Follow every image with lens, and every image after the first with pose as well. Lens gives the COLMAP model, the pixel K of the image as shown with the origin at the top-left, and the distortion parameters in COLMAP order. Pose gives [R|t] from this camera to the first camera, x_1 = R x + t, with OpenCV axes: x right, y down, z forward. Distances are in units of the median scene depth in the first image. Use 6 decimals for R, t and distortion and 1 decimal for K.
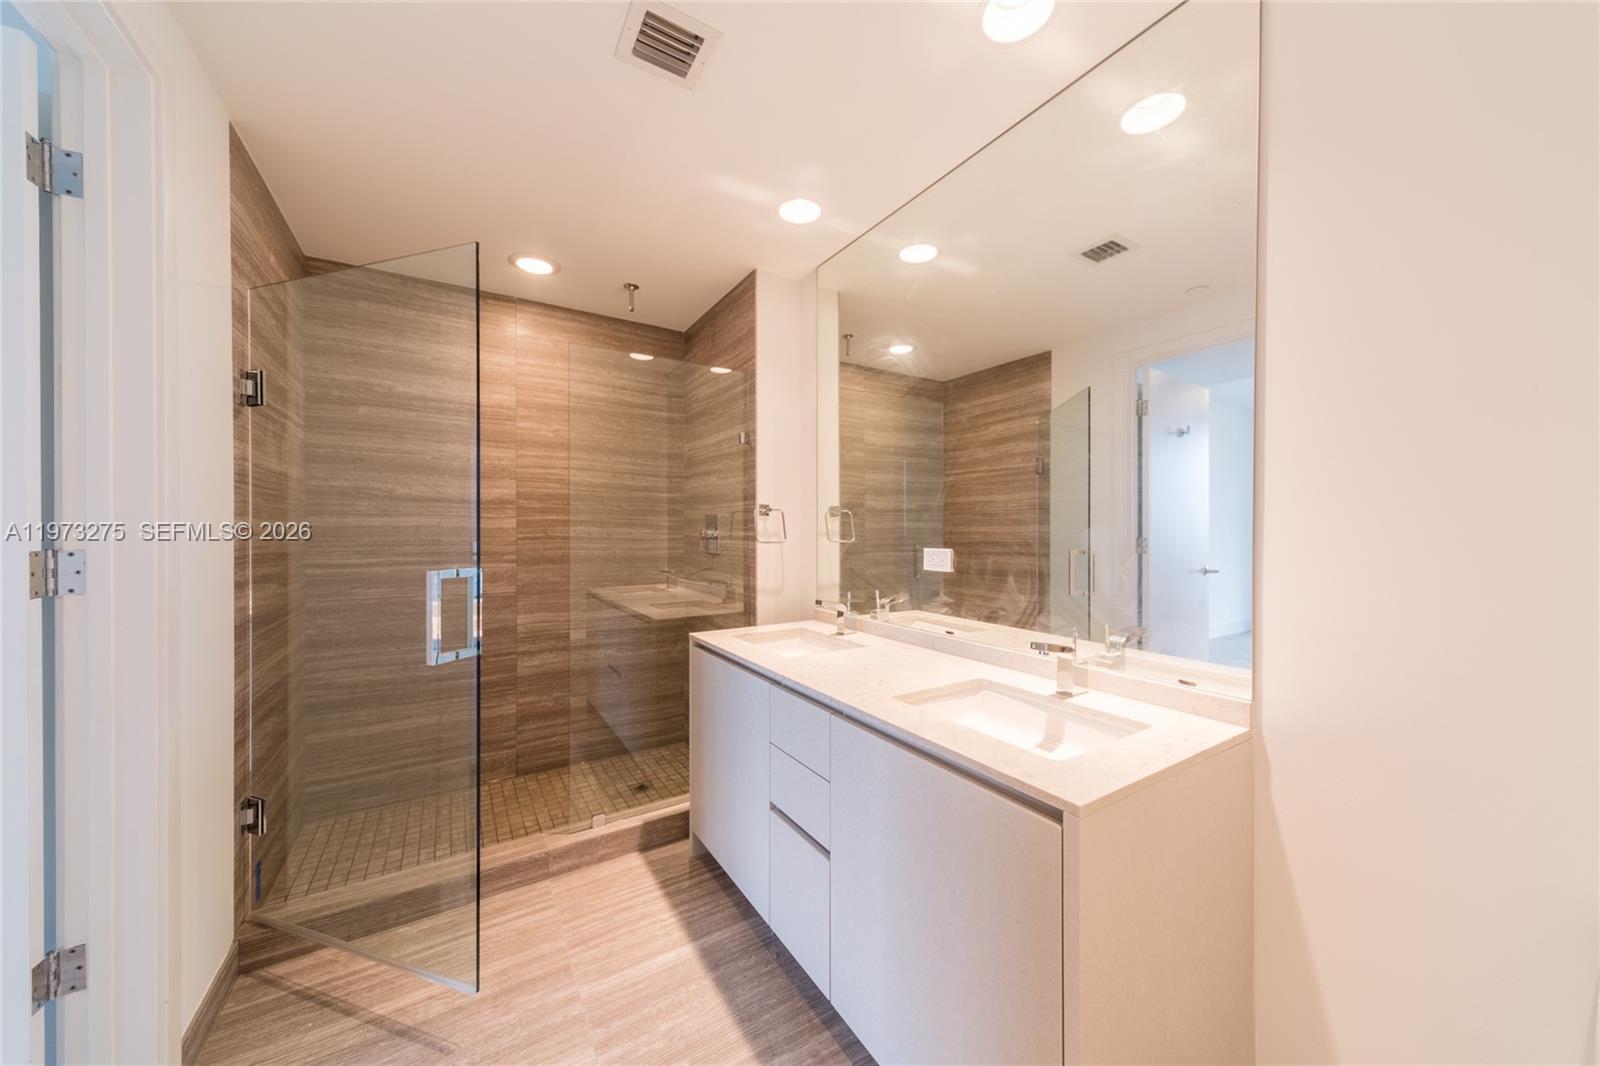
lens RADIAL K [[553.6, 0, 800.0], [0, 553.6, 533.0], [0, 0, 1]] dist [0.008937, -0.000161]
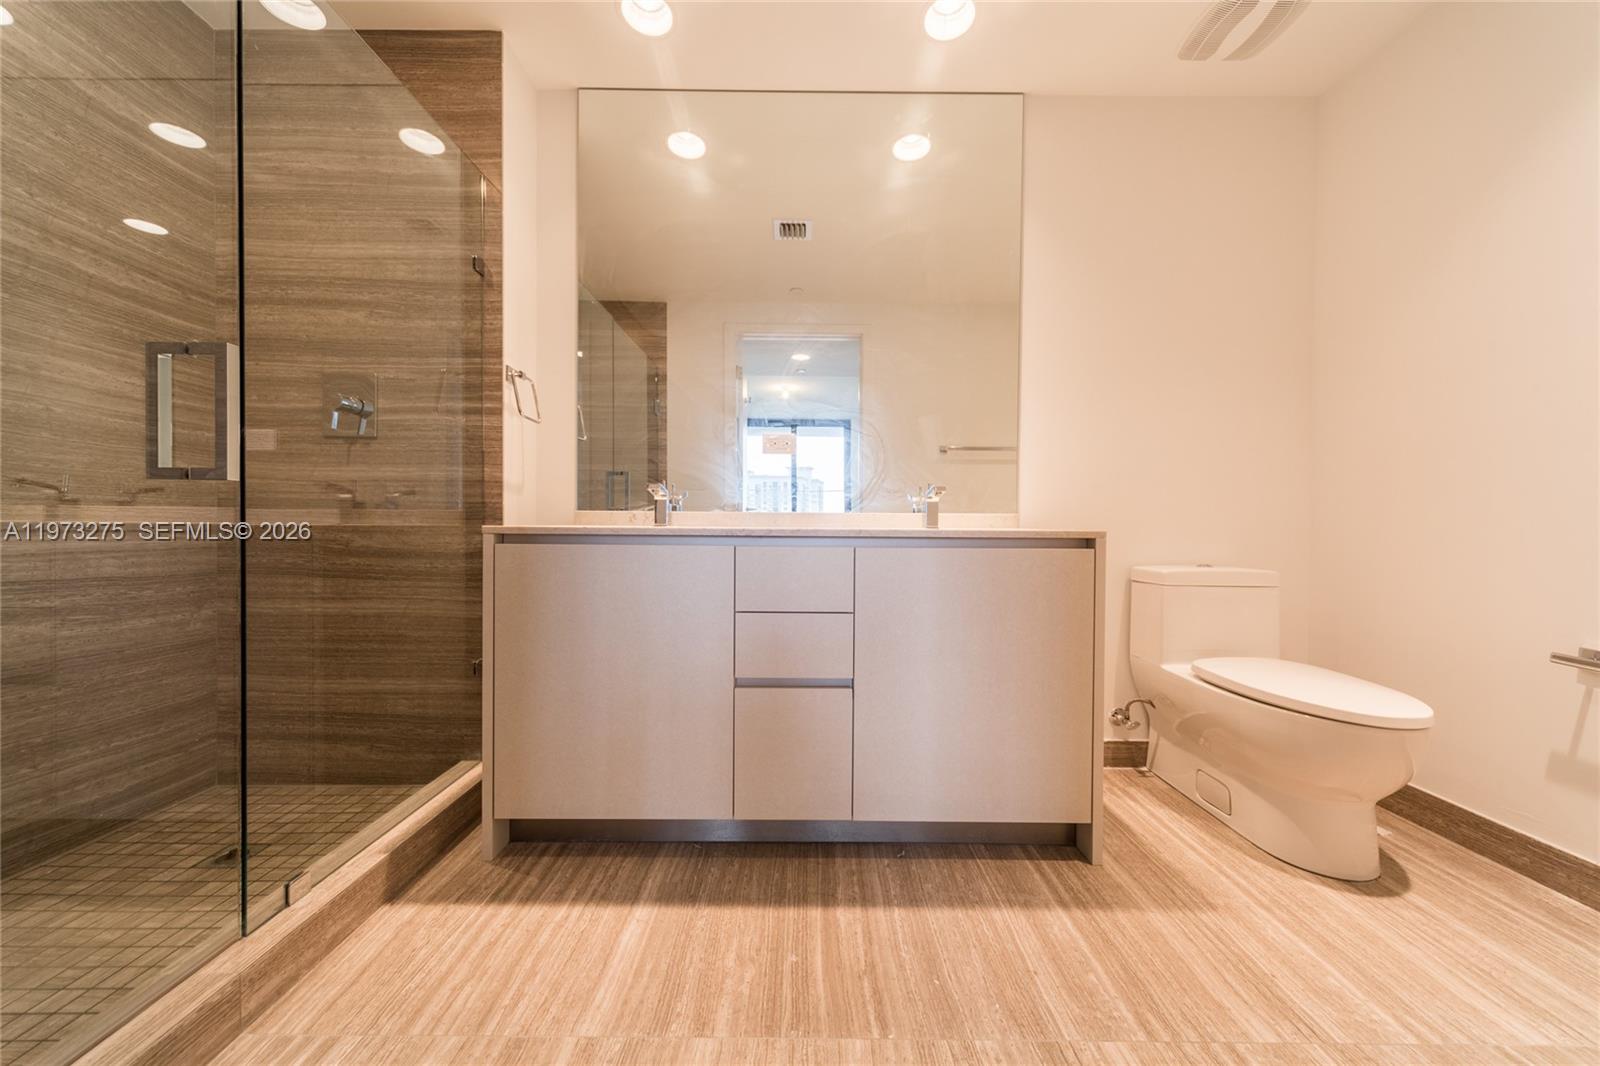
lens RADIAL K [[553.6, 0, 800.0], [0, 553.6, 533.0], [0, 0, 1]] dist [0.008937, -0.000161]
pose [[0.534066, -0.003924, 0.845433, -0.560829], [-0.004626, 0.999961, 0.007564, 0.185377], [-0.845430, -0.007951, 0.534027, 0.335559]]
